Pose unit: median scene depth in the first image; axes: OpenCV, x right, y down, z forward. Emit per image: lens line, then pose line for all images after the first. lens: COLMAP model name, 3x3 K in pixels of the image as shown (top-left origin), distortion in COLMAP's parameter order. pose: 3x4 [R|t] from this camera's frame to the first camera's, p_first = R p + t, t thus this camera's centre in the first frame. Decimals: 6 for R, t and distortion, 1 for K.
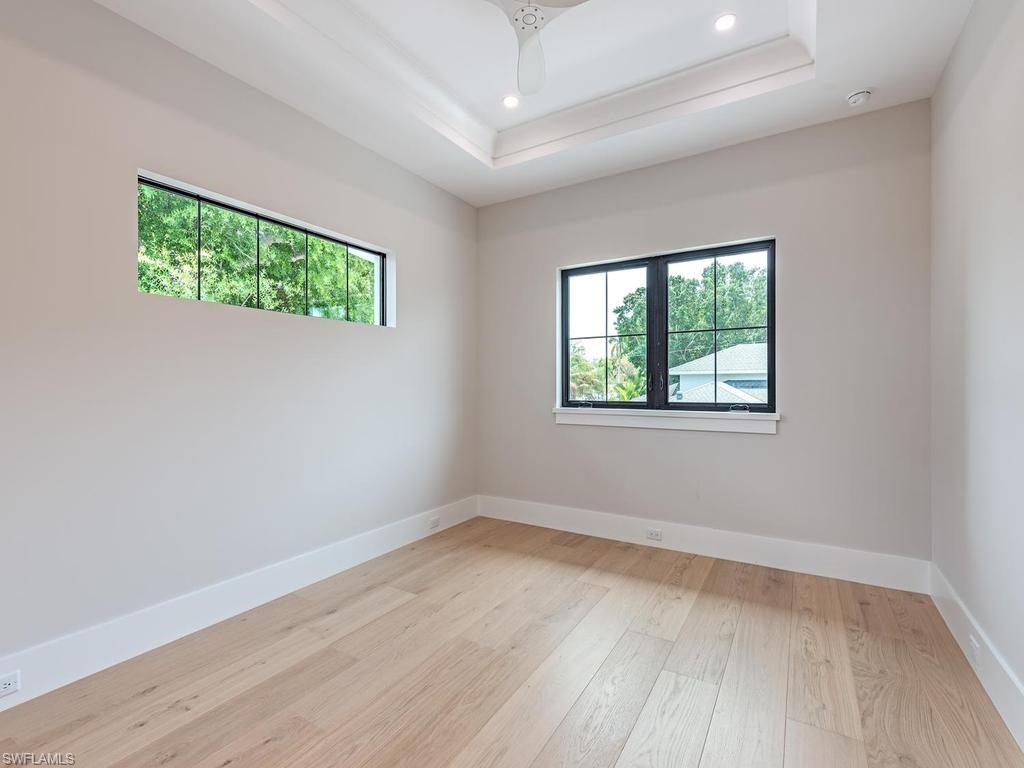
lens RADIAL K [[476.5, 0, 512.0], [0, 476.5, 384.0], [0, 0, 1]] dist [0.000345, 0.000715]
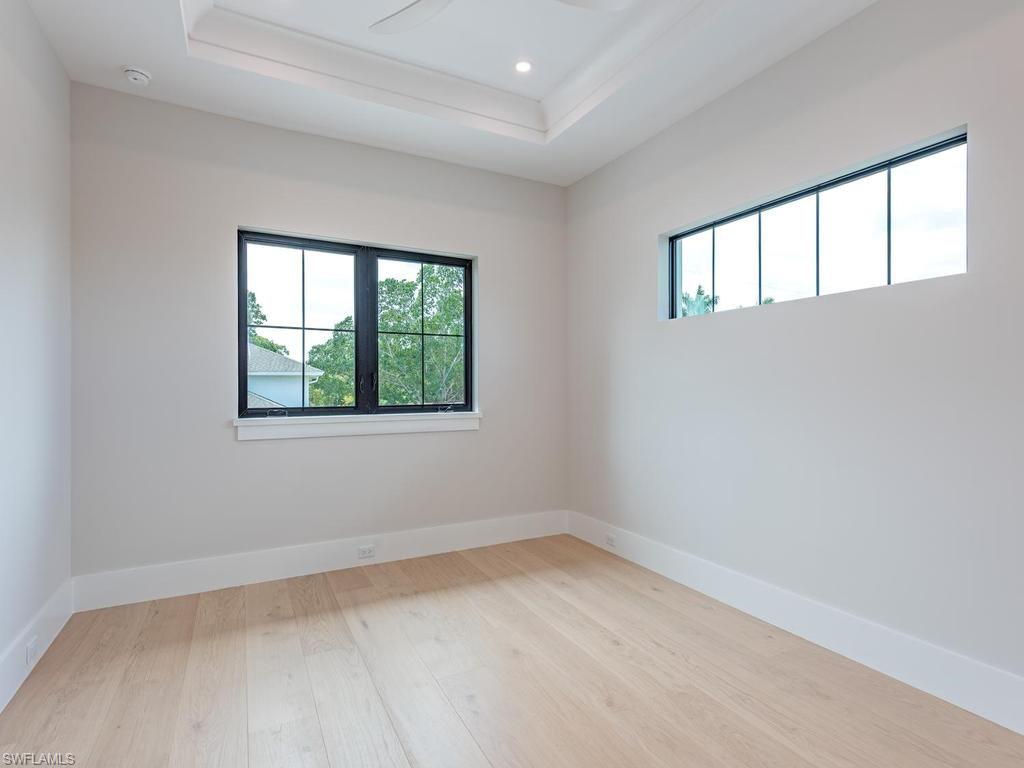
lens RADIAL K [[510.7, 0, 512.0], [0, 510.7, 384.0], [0, 0, 1]] dist [0.044168, -0.000184]
pose [[0.524933, 0.004473, 0.851132, -0.389655], [-0.000096, 0.999986, -0.005196, 0.000510], [-0.851144, 0.002645, 0.524926, 0.241664]]
